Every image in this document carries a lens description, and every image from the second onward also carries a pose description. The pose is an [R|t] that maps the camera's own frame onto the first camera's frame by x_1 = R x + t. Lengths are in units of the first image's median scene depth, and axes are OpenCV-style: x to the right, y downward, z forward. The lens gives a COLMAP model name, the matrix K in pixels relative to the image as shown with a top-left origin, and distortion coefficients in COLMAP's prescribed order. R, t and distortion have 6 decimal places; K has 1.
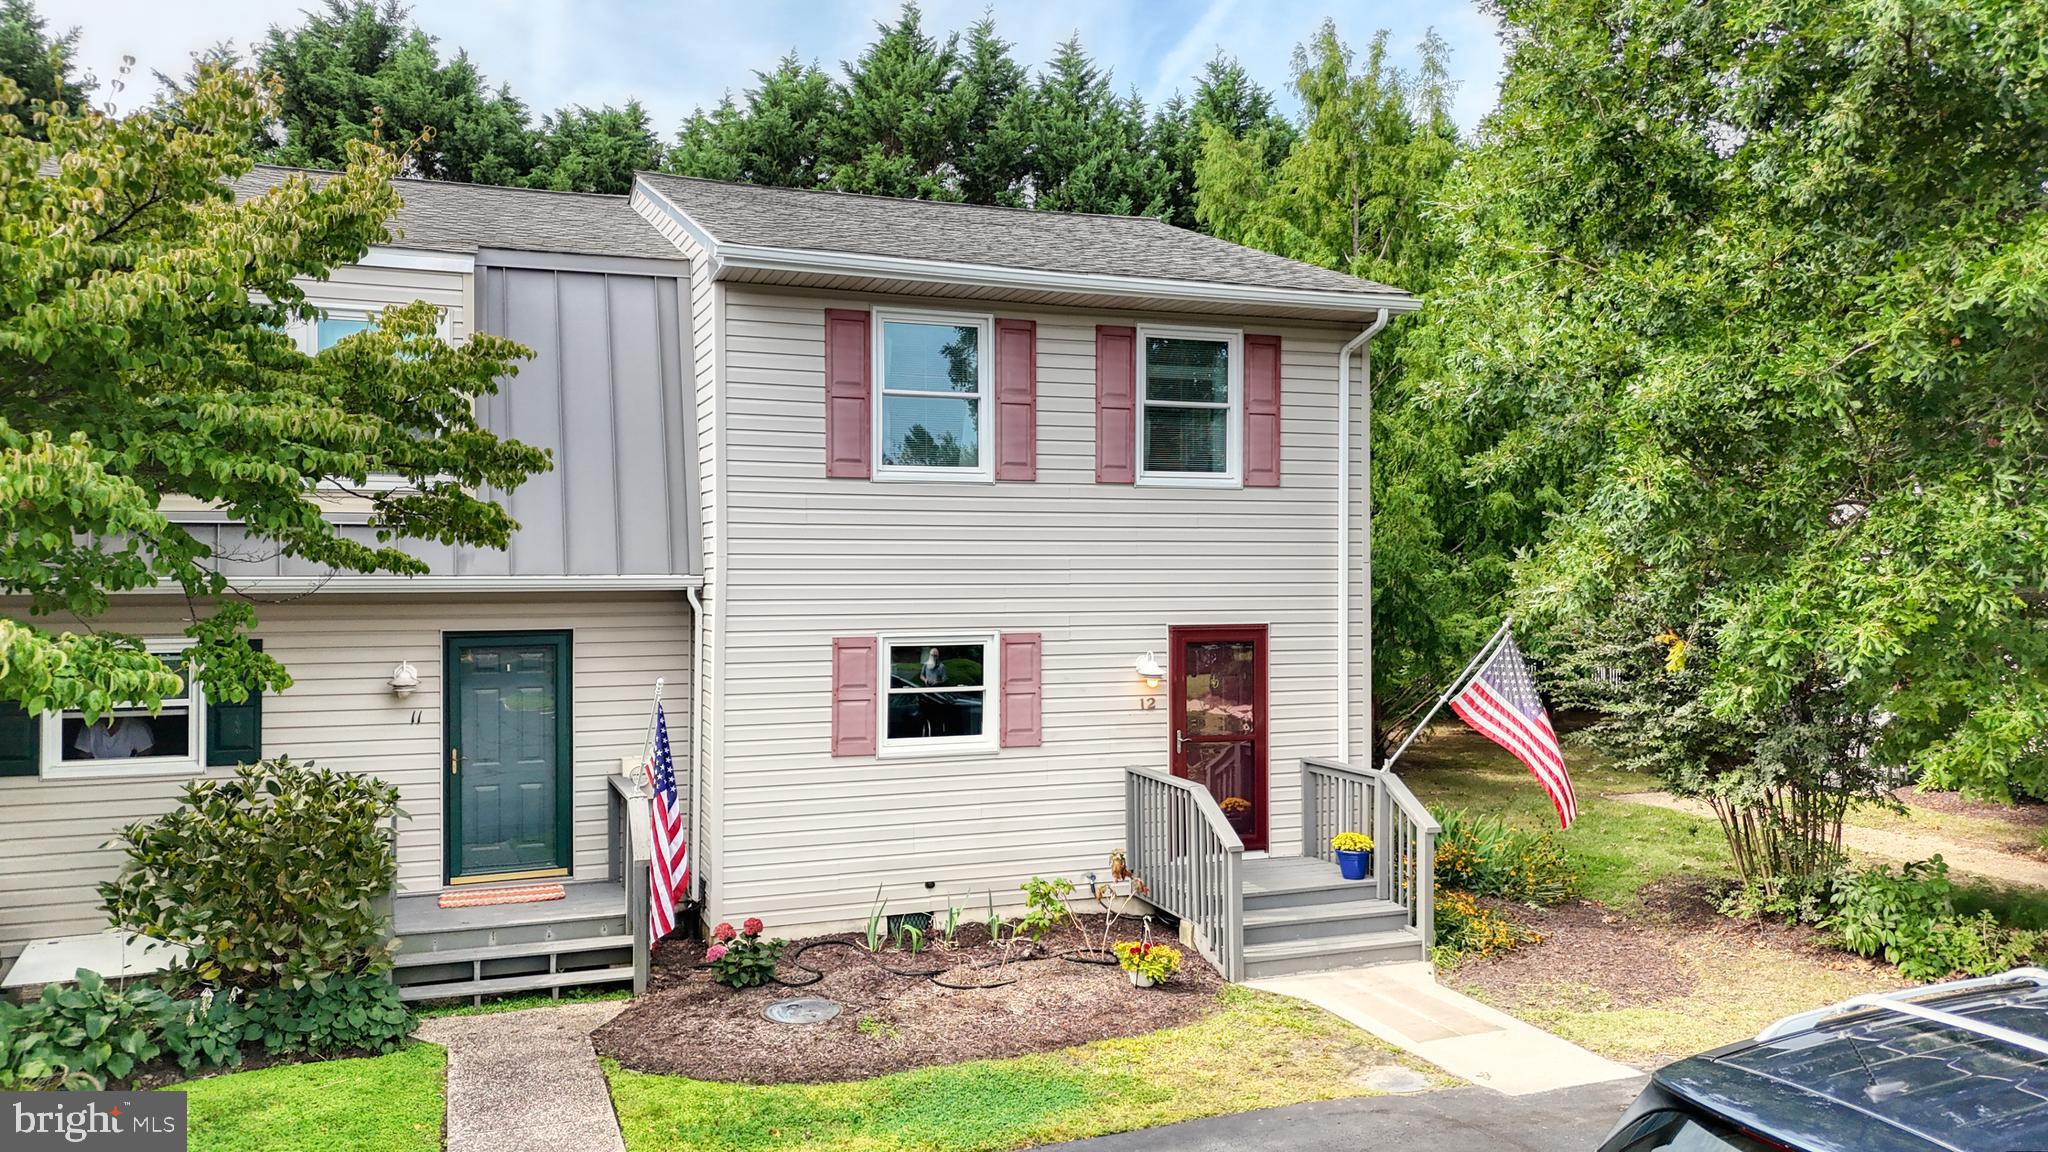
lens RADIAL K [[1497.6, 0, 1024.0], [0, 1497.6, 576.0], [0, 0, 1]] dist [0.071395, -0.074677]
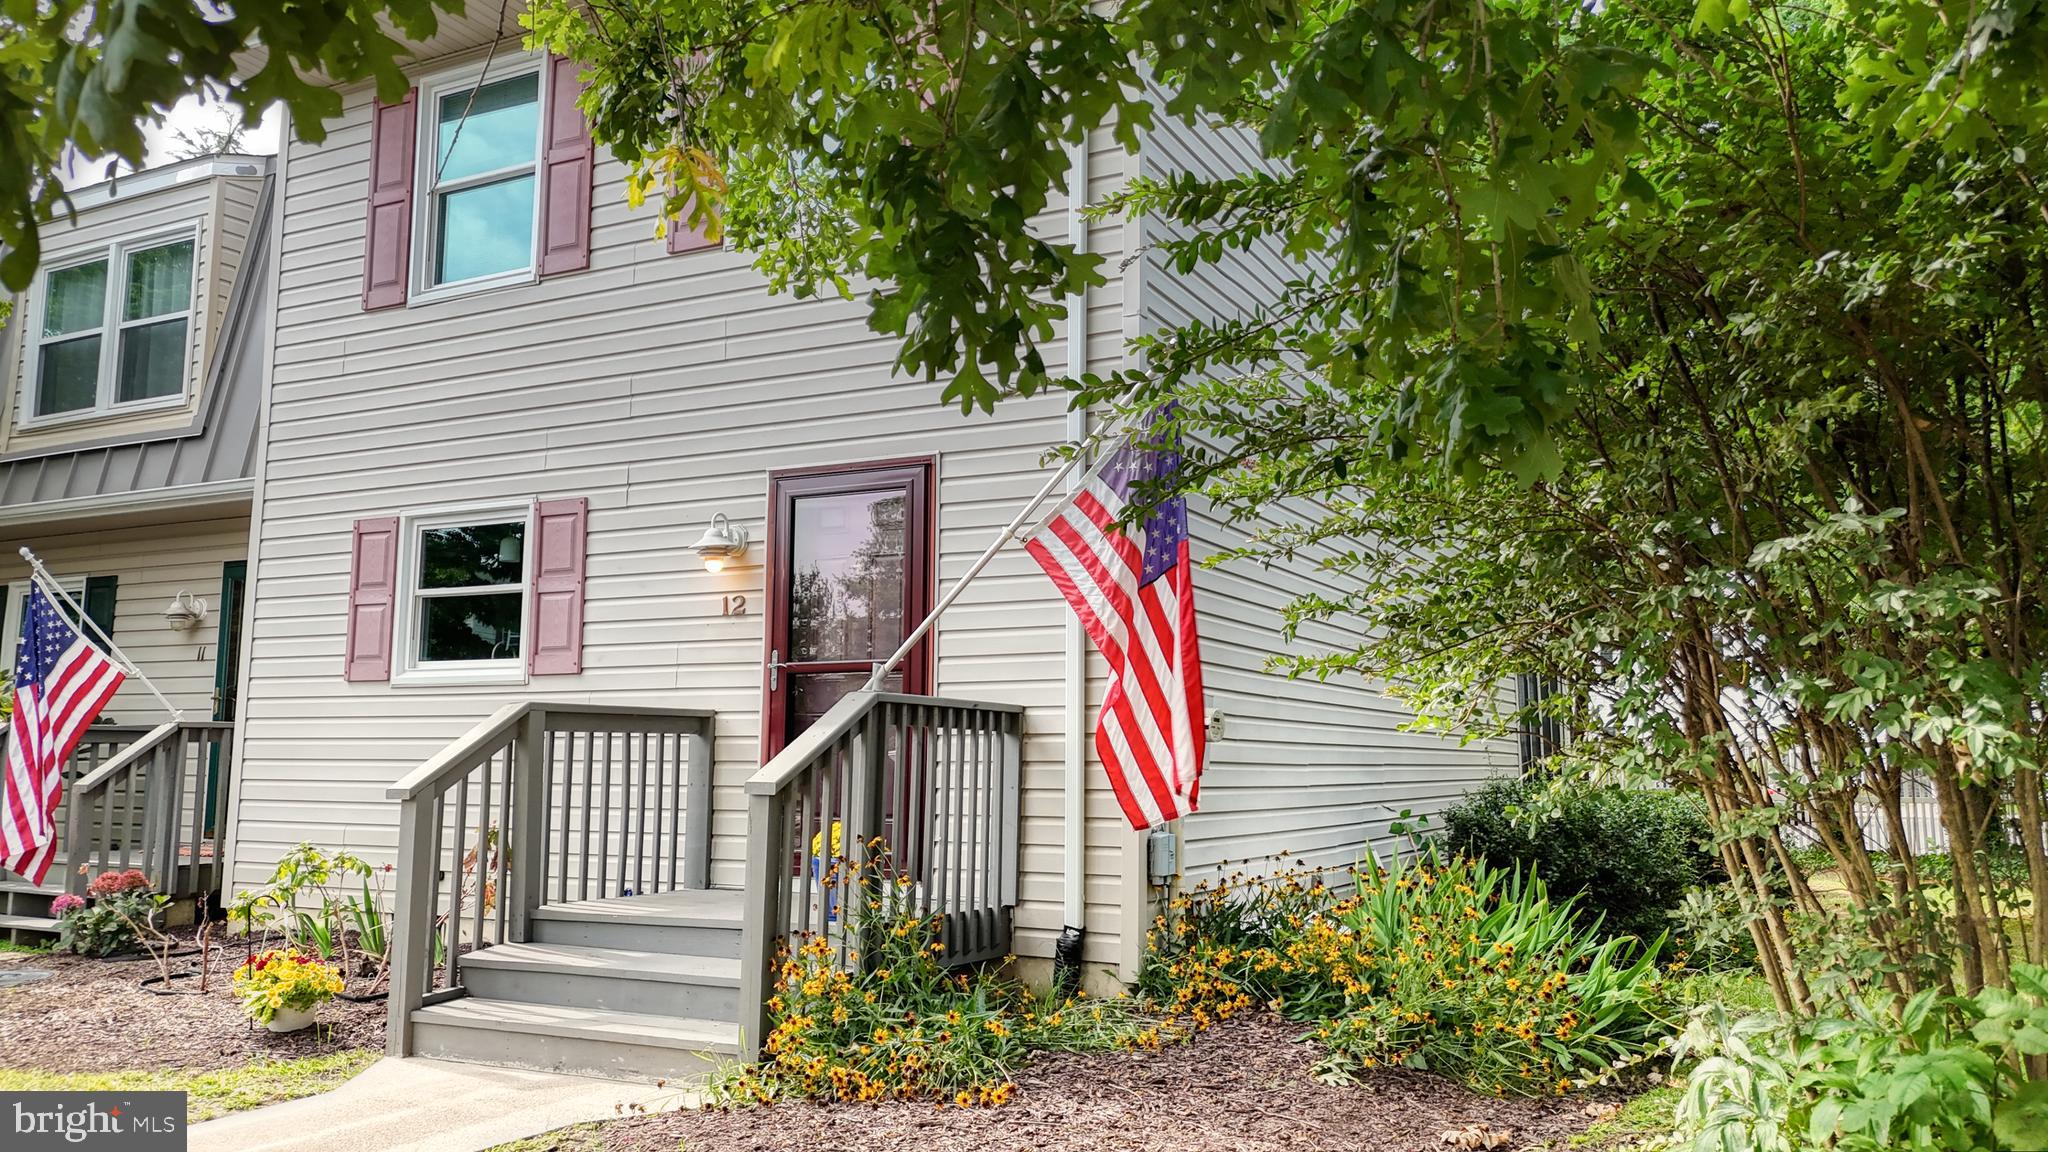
lens RADIAL K [[1497.6, 0, 1024.0], [0, 1497.6, 576.0], [0, 0, 1]] dist [0.071395, -0.074677]
pose [[0.667499, -0.084844, -0.739762, 0.641427], [-0.007074, 0.992720, -0.120239, 0.154827], [0.744577, 0.085493, 0.662039, 0.747583]]
